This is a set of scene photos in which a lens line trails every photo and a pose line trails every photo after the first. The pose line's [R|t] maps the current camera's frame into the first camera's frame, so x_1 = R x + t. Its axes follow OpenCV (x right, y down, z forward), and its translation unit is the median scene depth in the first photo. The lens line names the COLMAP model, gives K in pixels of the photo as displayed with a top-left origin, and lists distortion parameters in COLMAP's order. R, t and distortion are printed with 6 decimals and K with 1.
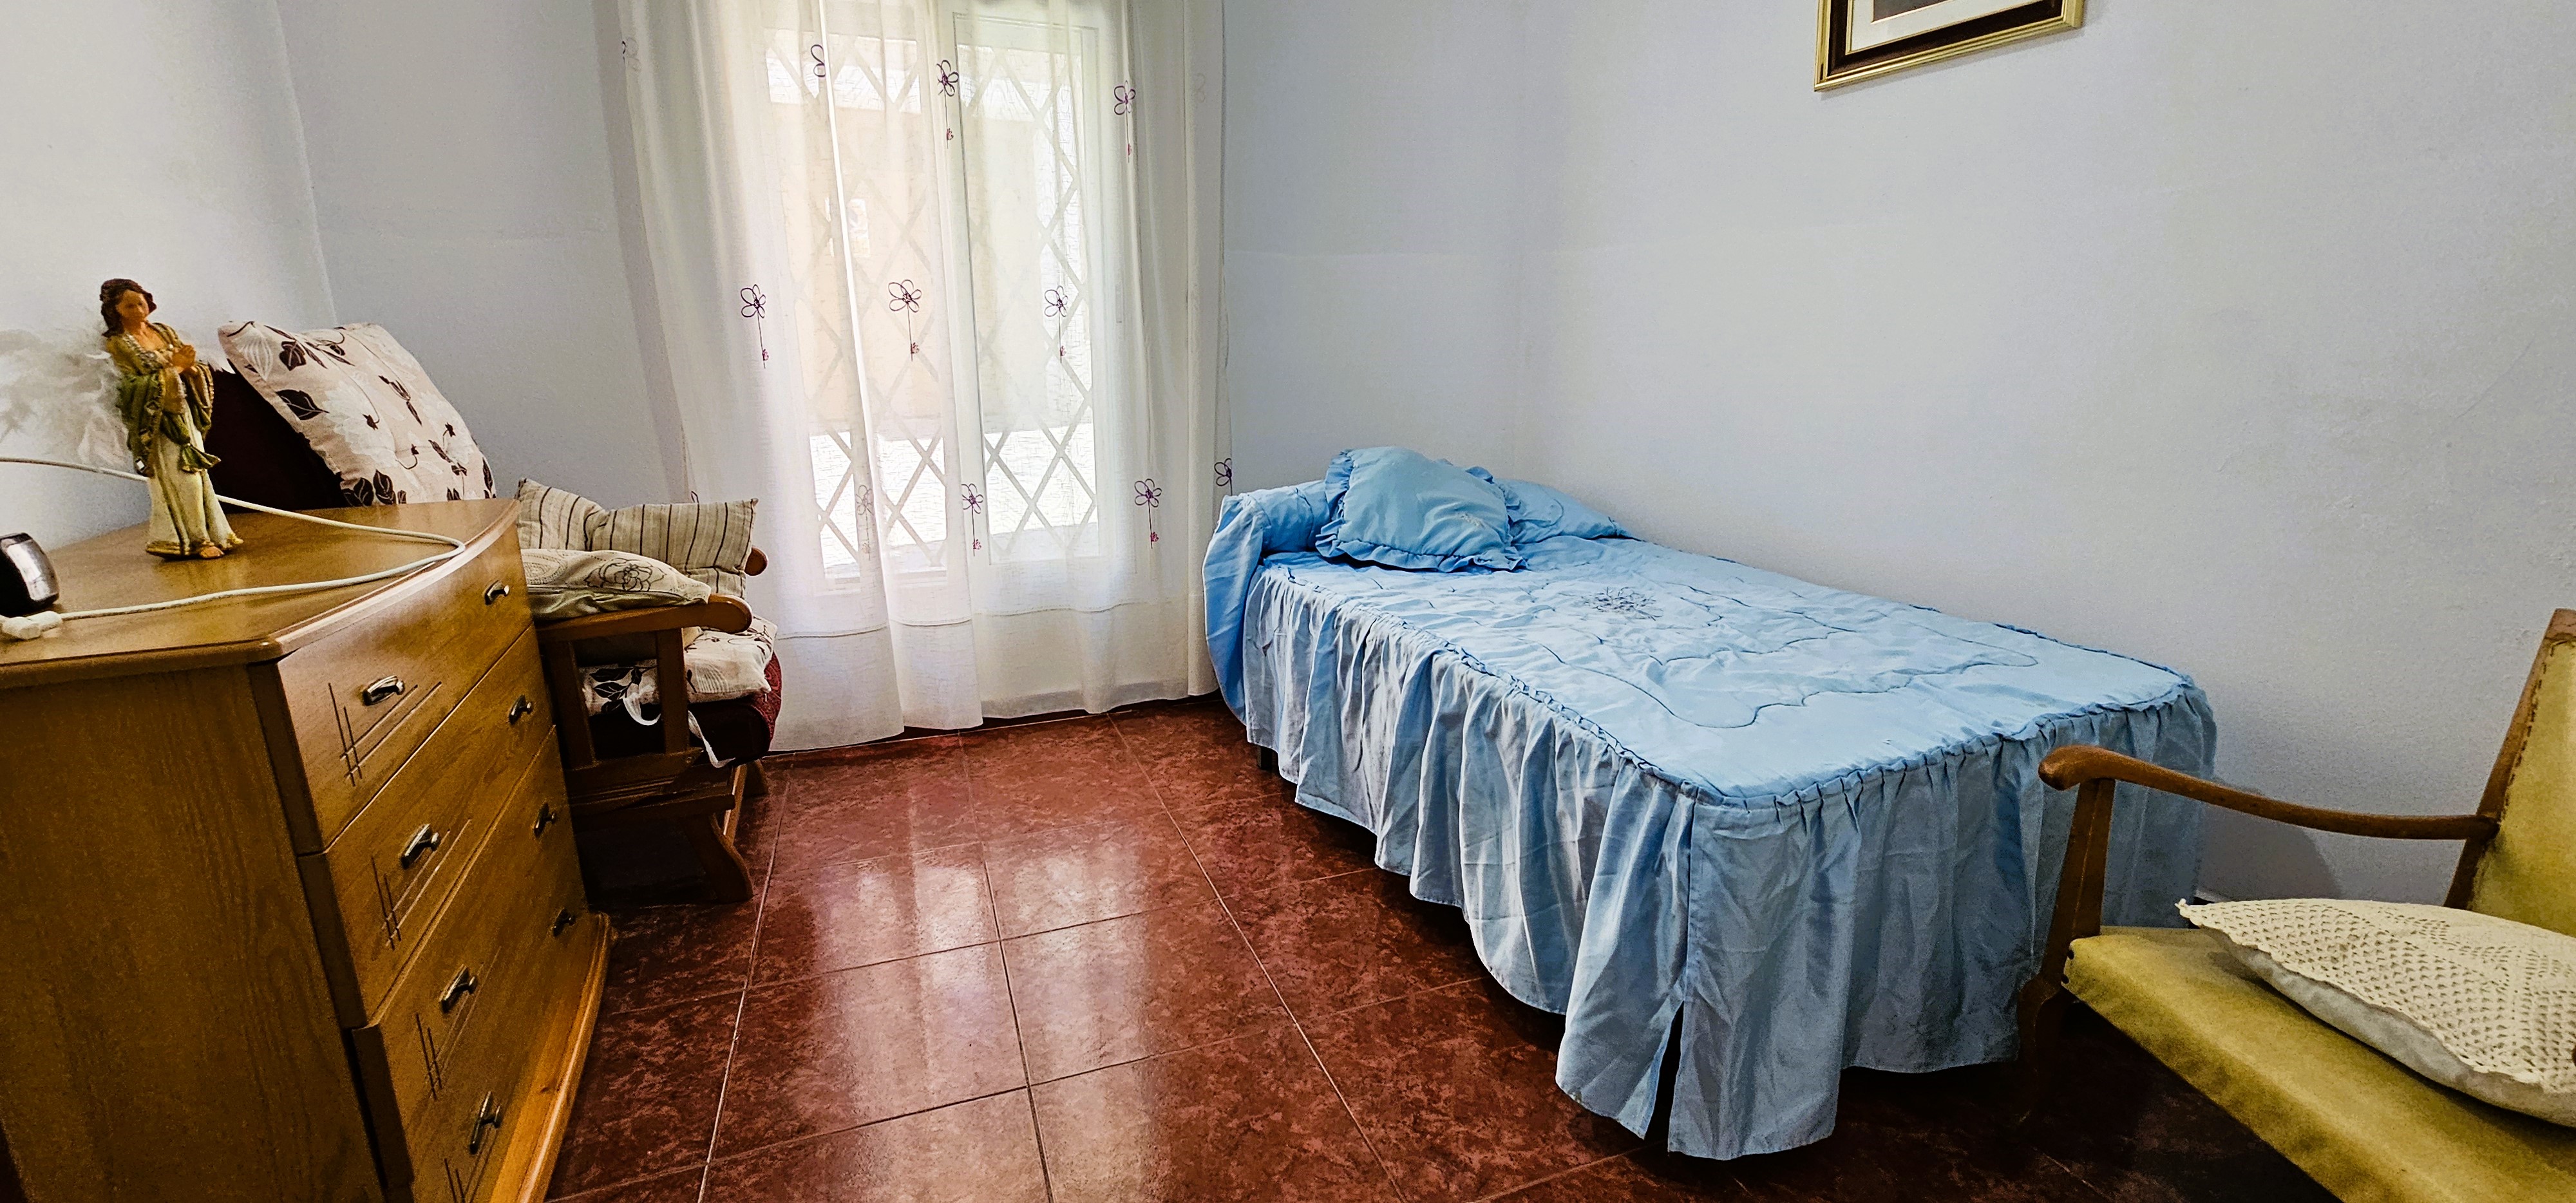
lens RADIAL K [[1052.6, 0, 1281.4], [0, 1052.6, 608.0], [0, 0, 1]] dist [-0.002603, 0.000708]
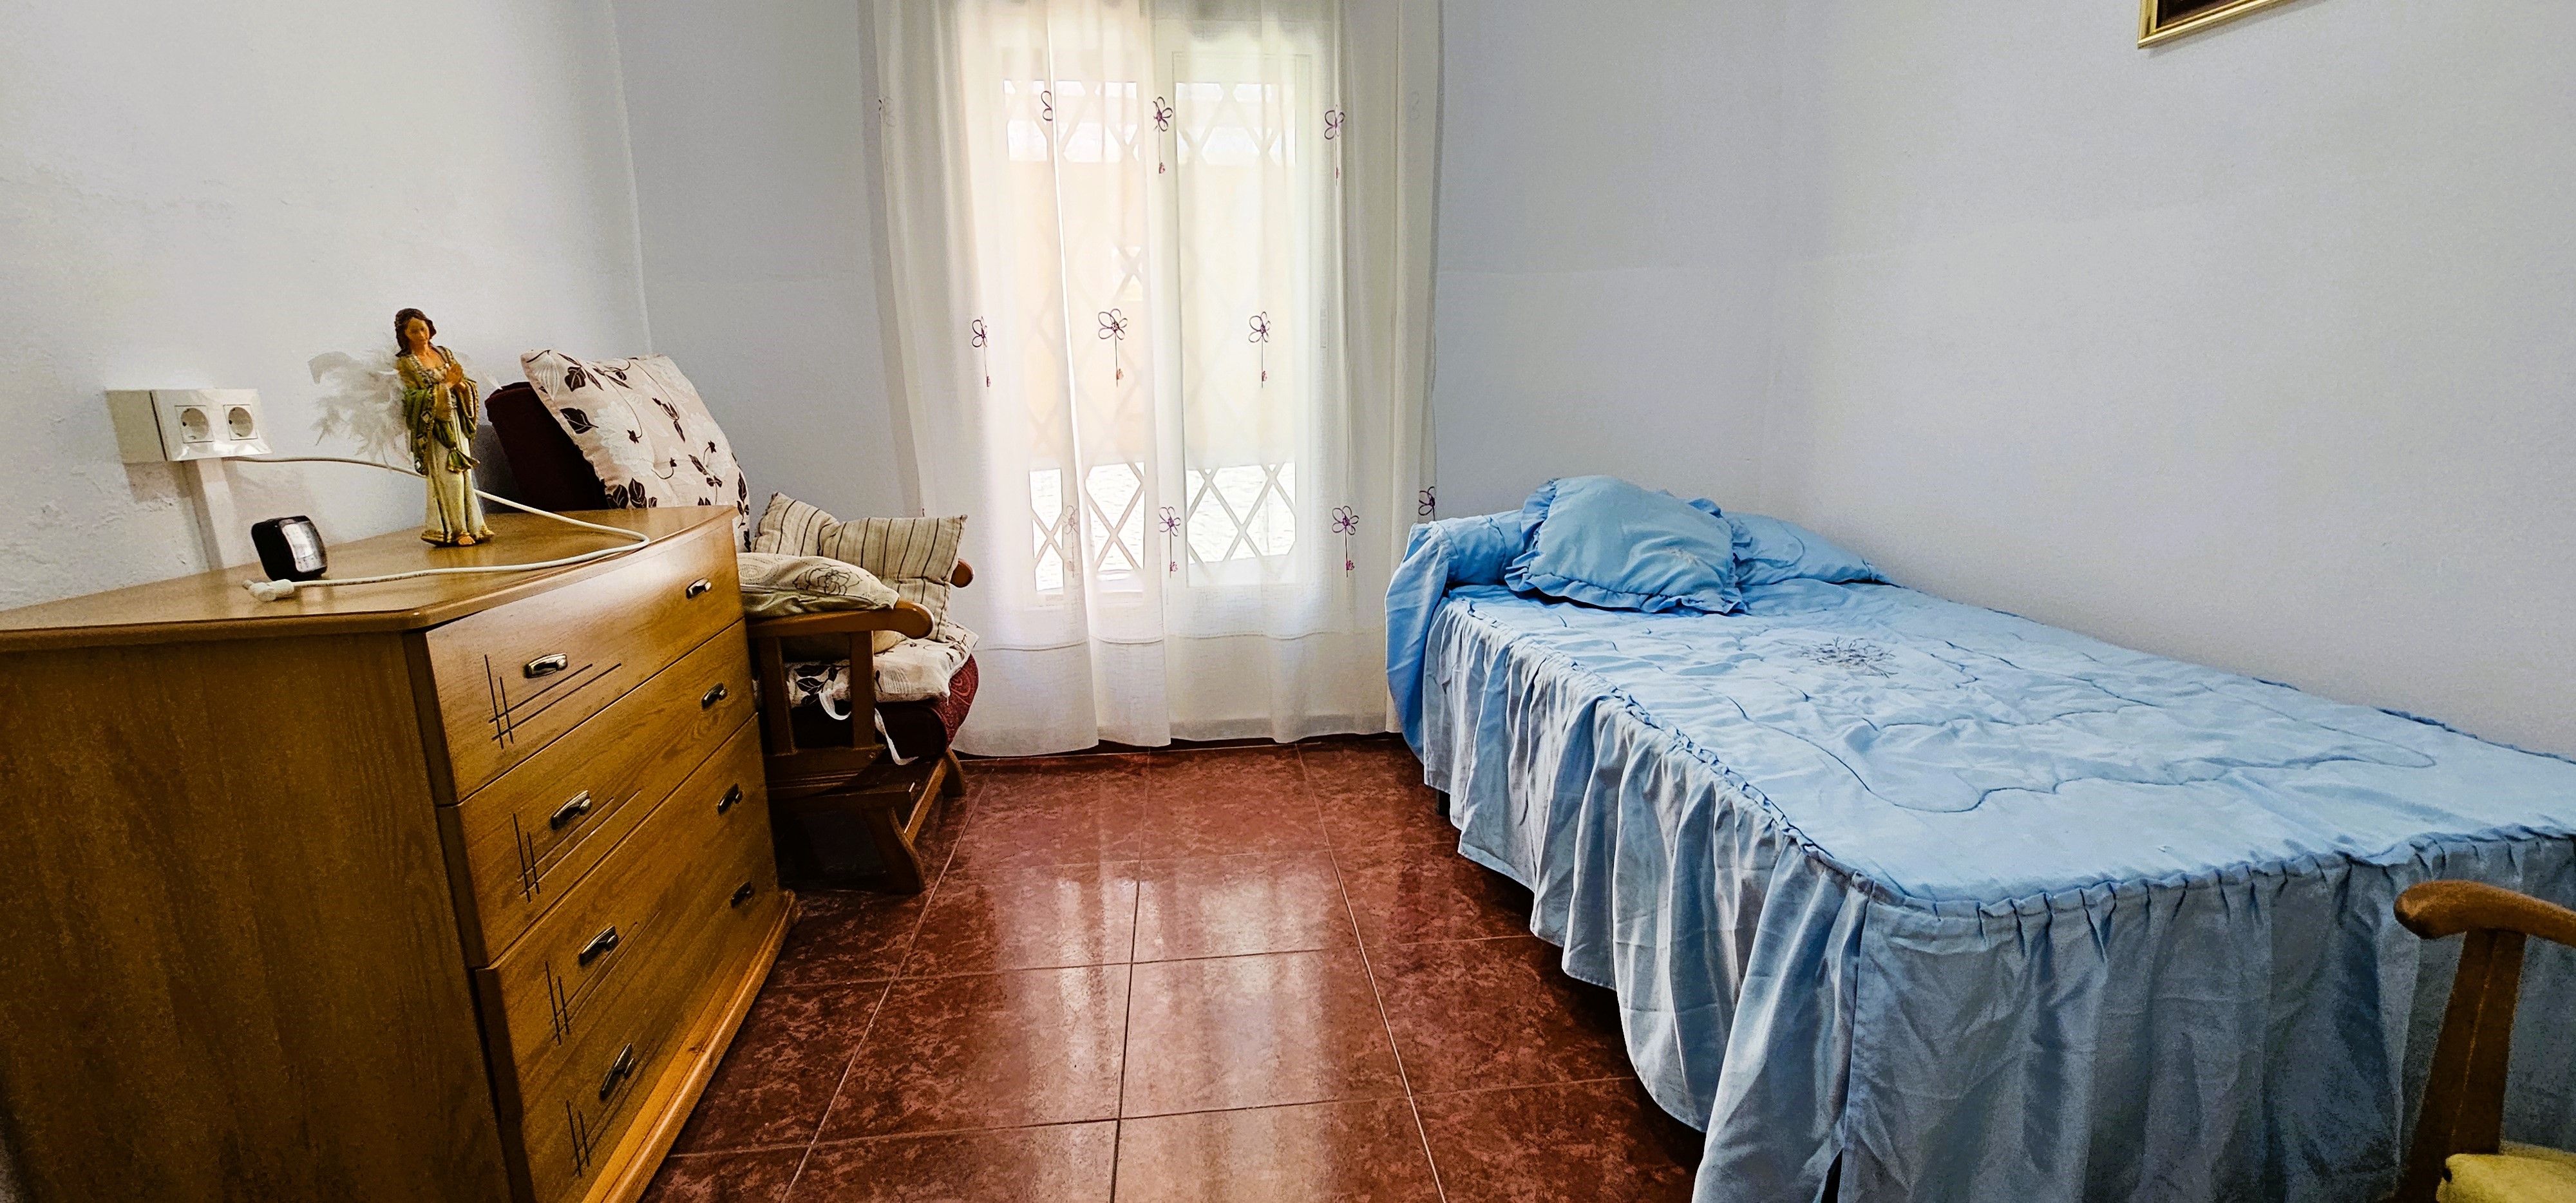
lens RADIAL K [[1054.1, 0, 1283.9], [0, 1054.1, 607.4], [0, 0, 1]] dist [0.000793, -0.000025]
pose [[0.967172, 0.042516, -0.250541, 0.109337], [-0.051766, 0.998195, -0.030442, 0.006458], [0.248795, 0.042412, 0.967627, 0.069672]]
